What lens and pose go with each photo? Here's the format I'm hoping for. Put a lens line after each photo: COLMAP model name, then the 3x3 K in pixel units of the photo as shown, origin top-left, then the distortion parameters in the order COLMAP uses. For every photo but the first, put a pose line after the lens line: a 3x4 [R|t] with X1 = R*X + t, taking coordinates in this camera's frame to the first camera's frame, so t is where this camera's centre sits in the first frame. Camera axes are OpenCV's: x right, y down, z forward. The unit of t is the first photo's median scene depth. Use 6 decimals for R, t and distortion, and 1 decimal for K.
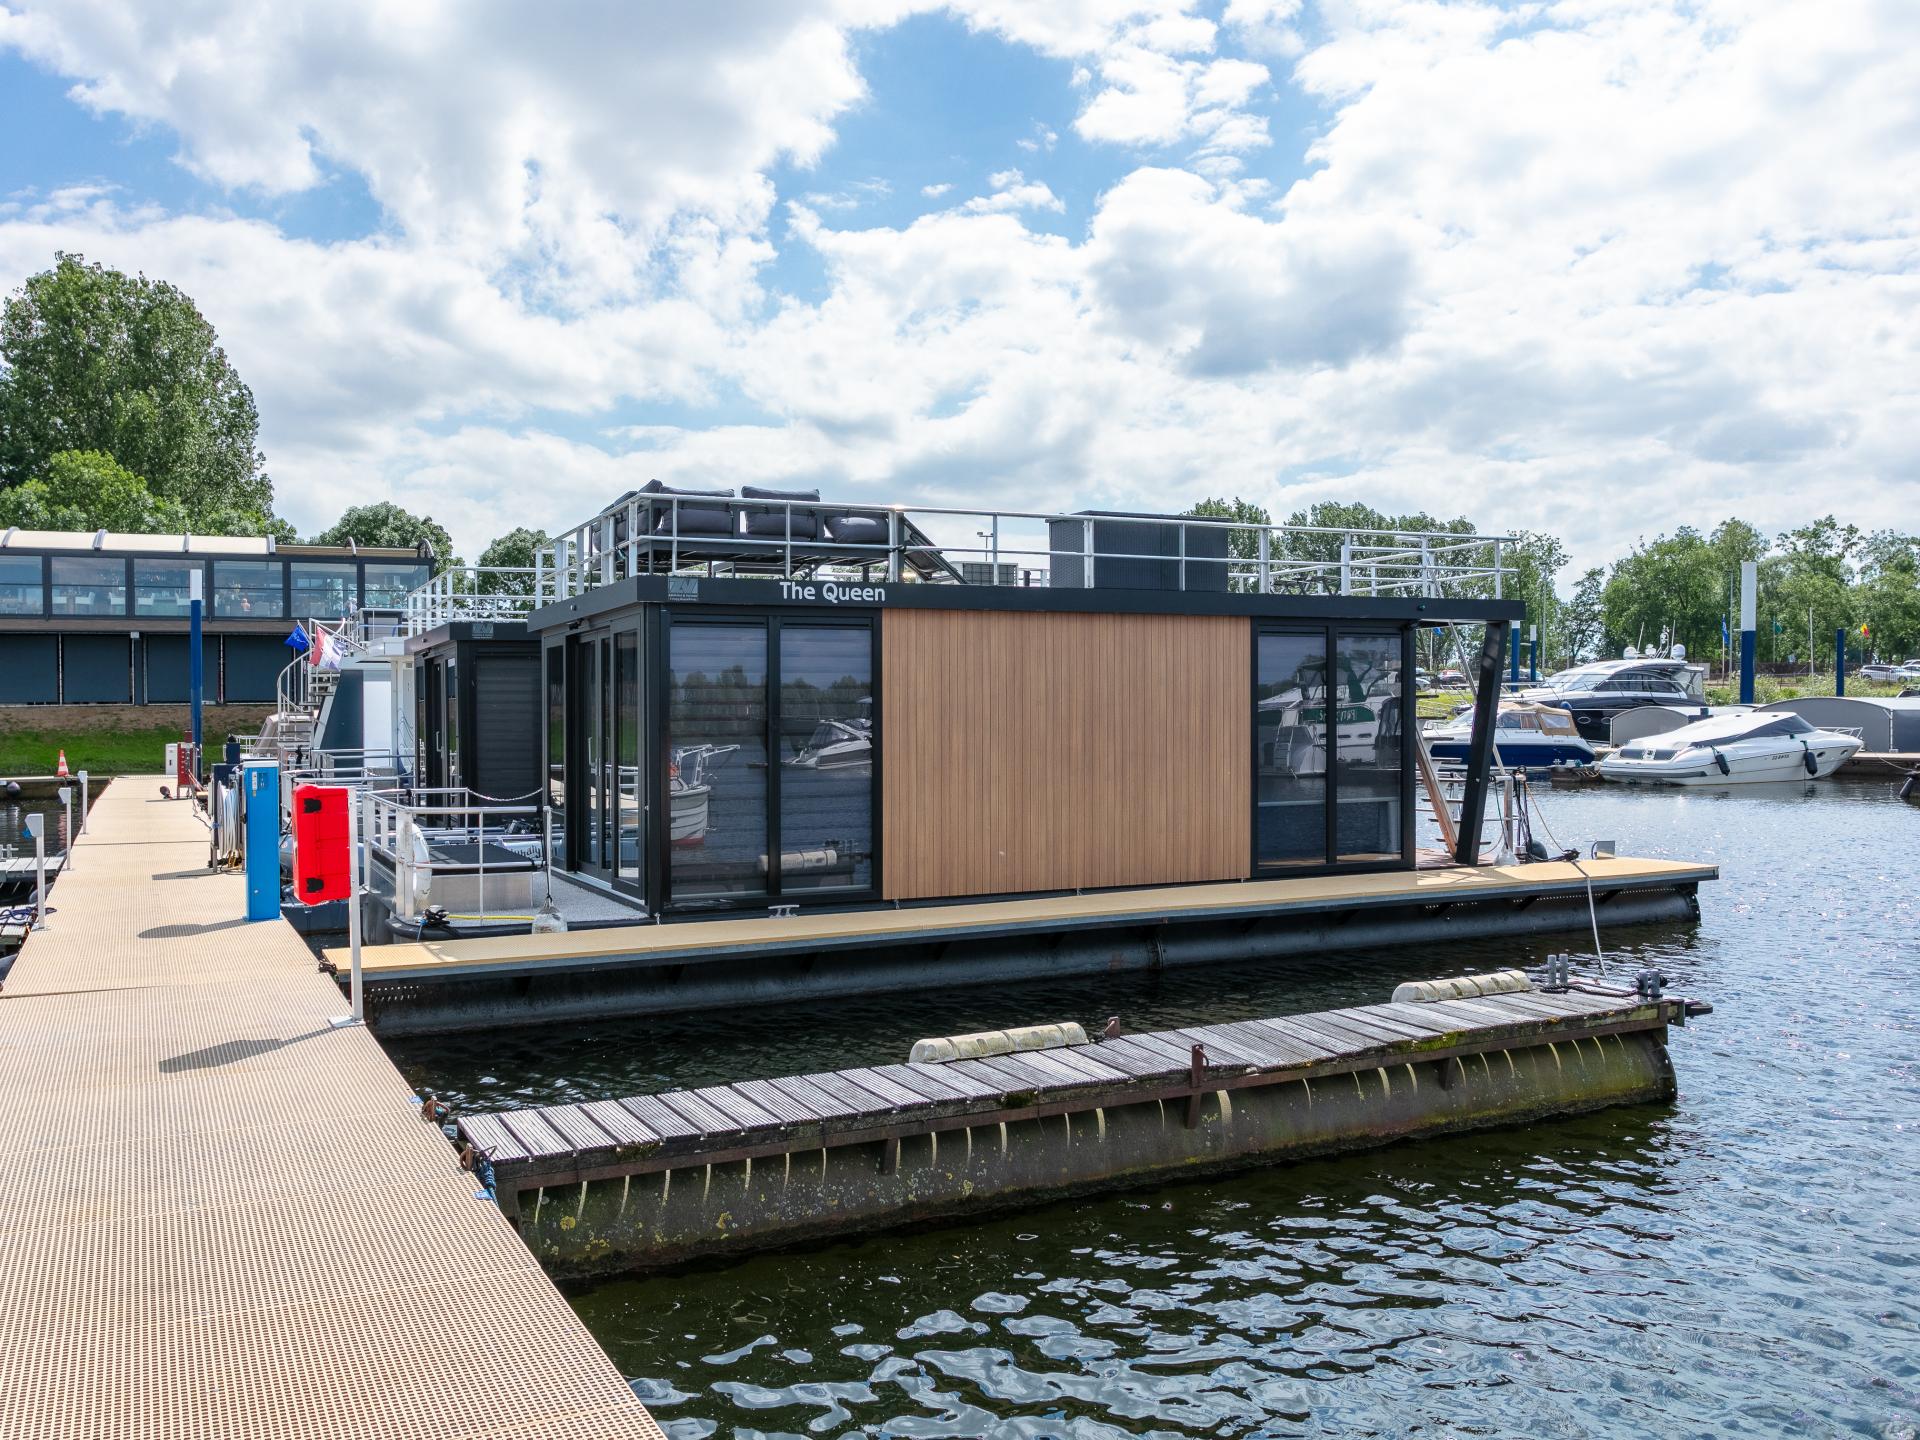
lens RADIAL K [[1619.7, 0, 919.9], [0, 1619.7, 714.8], [0, 0, 1]] dist [-0.094300, 0.132163]
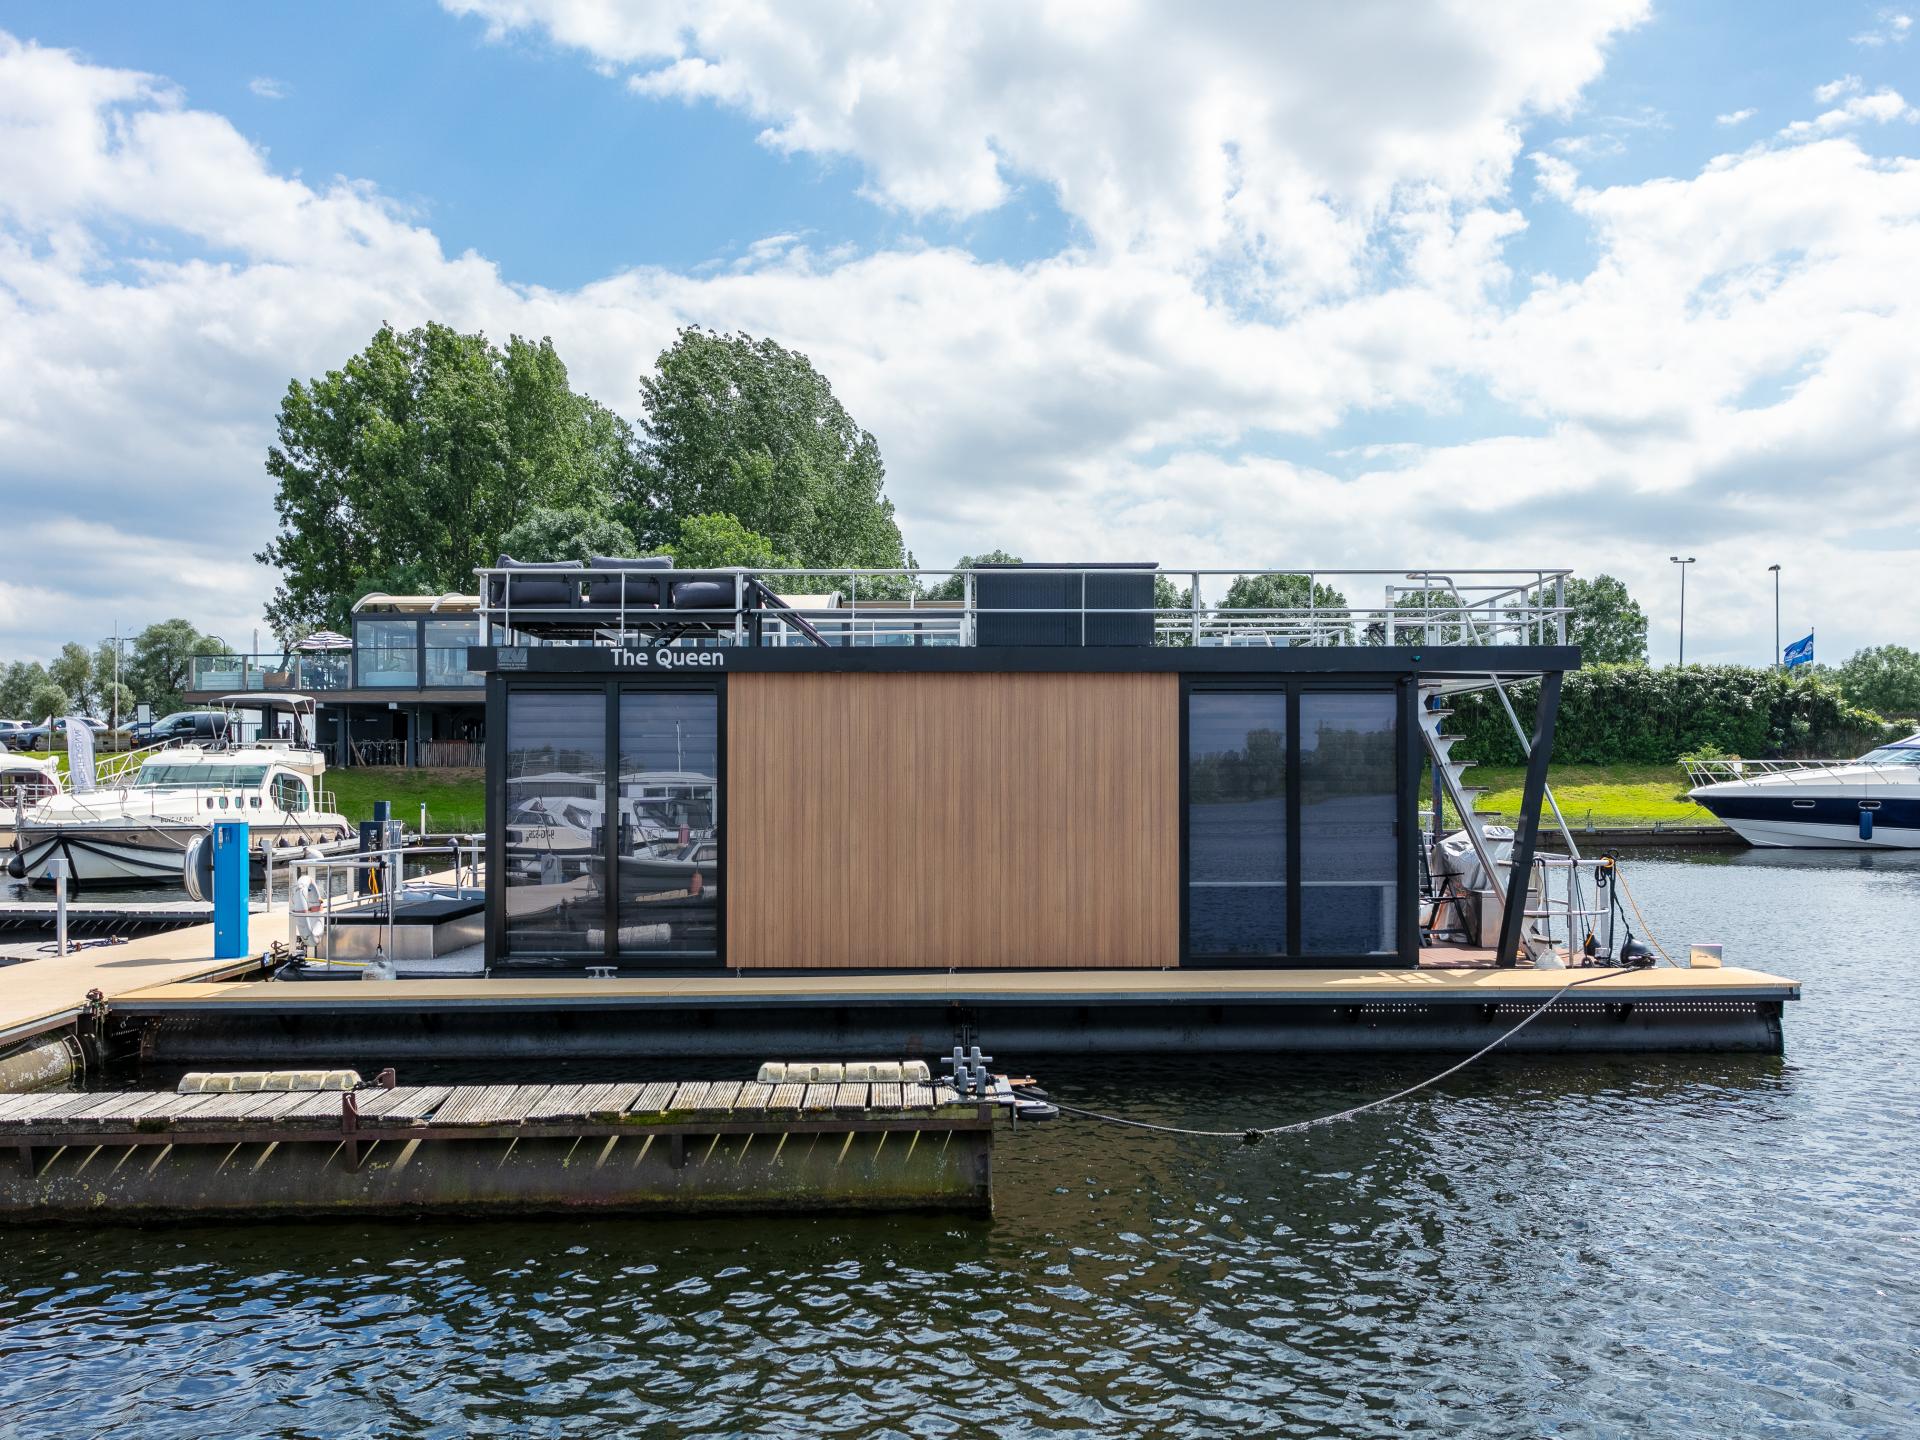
lens RADIAL K [[1838.7, 0, 958.8], [0, 1838.7, 816.7], [0, 0, 1]] dist [0.028777, -0.024338]
pose [[0.919747, 0.014464, -0.392246, 0.116590], [-0.005946, 0.999720, 0.022921, -0.000951], [0.392467, -0.018749, 0.919575, 0.004504]]
